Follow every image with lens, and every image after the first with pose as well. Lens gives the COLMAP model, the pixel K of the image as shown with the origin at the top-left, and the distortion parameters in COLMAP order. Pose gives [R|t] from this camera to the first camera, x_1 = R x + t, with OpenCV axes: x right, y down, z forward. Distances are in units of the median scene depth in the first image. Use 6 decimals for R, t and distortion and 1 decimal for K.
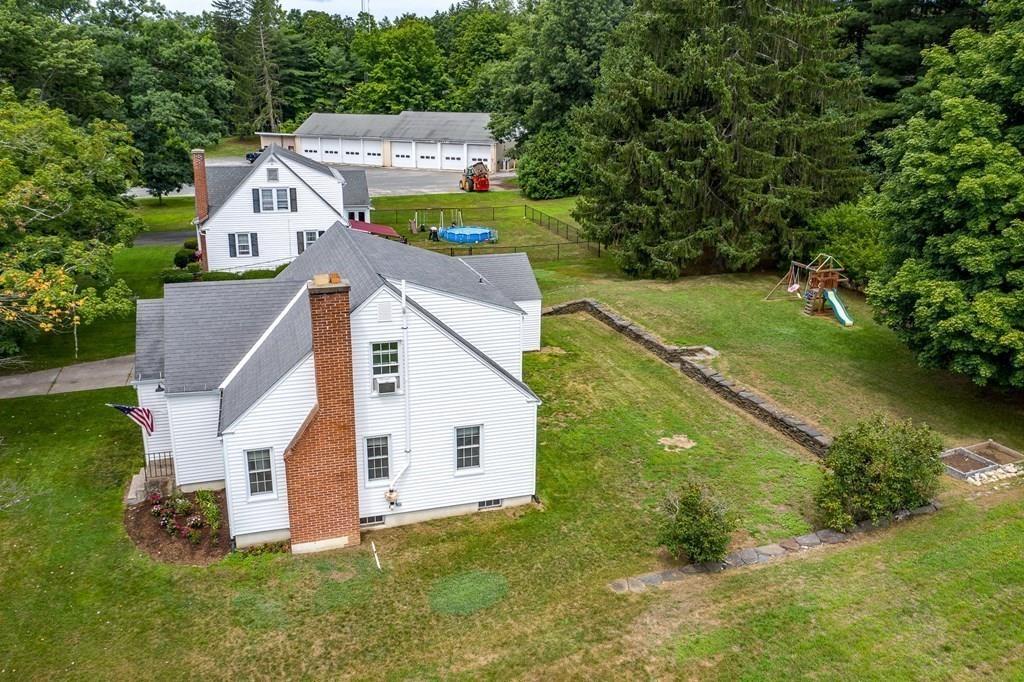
lens RADIAL K [[815.4, 0, 510.3], [0, 815.4, 336.2], [0, 0, 1]] dist [-0.006577, -0.000258]
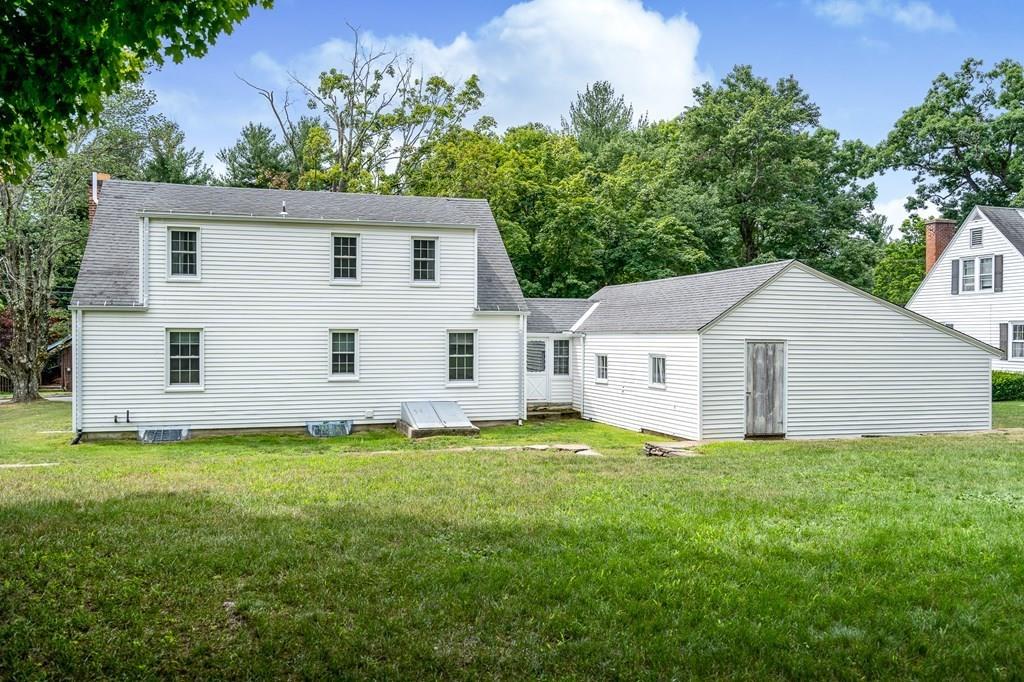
lens RADIAL K [[826.0, 0, 512.0], [0, 826.0, 341.0], [0, 0, 1]] dist [0.002676, 0.005053]
pose [[-0.012189, -0.004721, -0.999915, 0.563785], [-0.288170, 0.957579, -0.001008, -0.008062], [0.957502, 0.288133, -0.013032, 0.954647]]
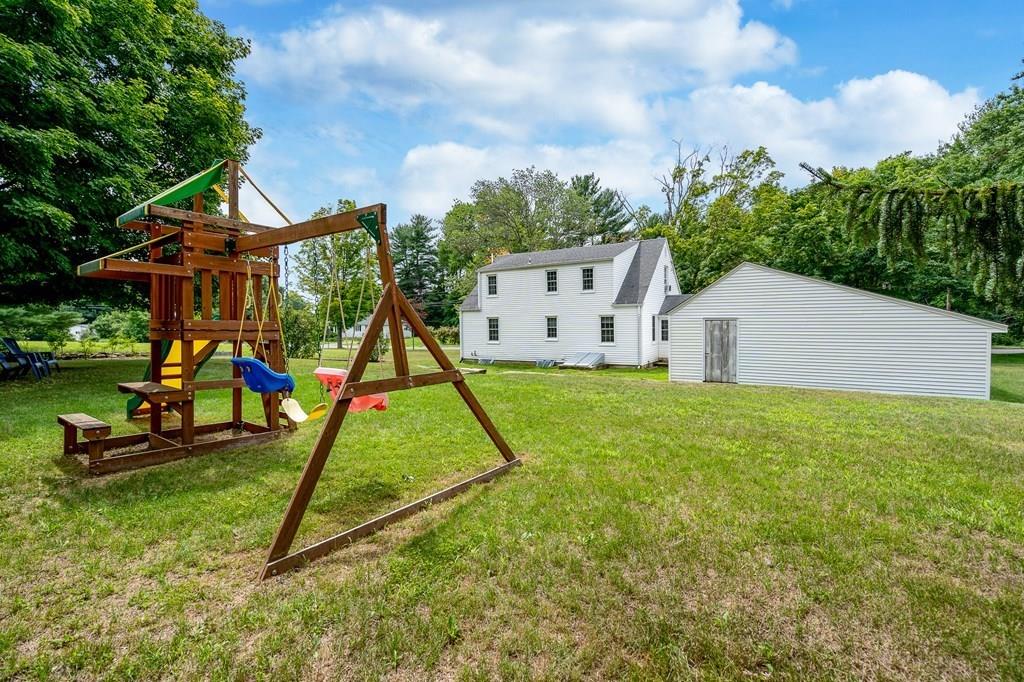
lens RADIAL K [[470.9, 0, 509.0], [0, 470.9, 336.9], [0, 0, 1]] dist [-0.002292, 0.000098]
pose [[-0.773893, 0.016935, -0.633090, 0.464769], [-0.178690, 0.953189, 0.243928, -0.112893], [0.607585, 0.301901, -0.734640, 1.317342]]
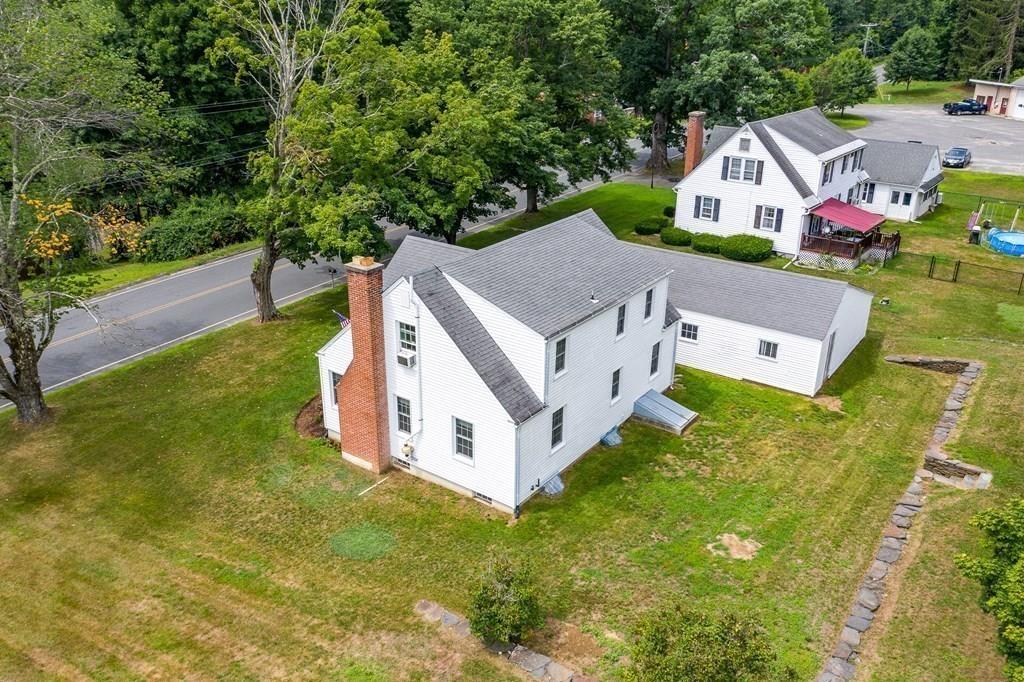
lens RADIAL K [[813.3, 0, 508.8], [0, 813.3, 331.8], [0, 0, 1]] dist [-0.004361, 0.003984]
pose [[0.594068, 0.296805, -0.747657, 0.501426], [-0.233663, 0.953036, 0.192675, -0.148814], [0.769731, 0.060238, 0.635520, 0.223850]]
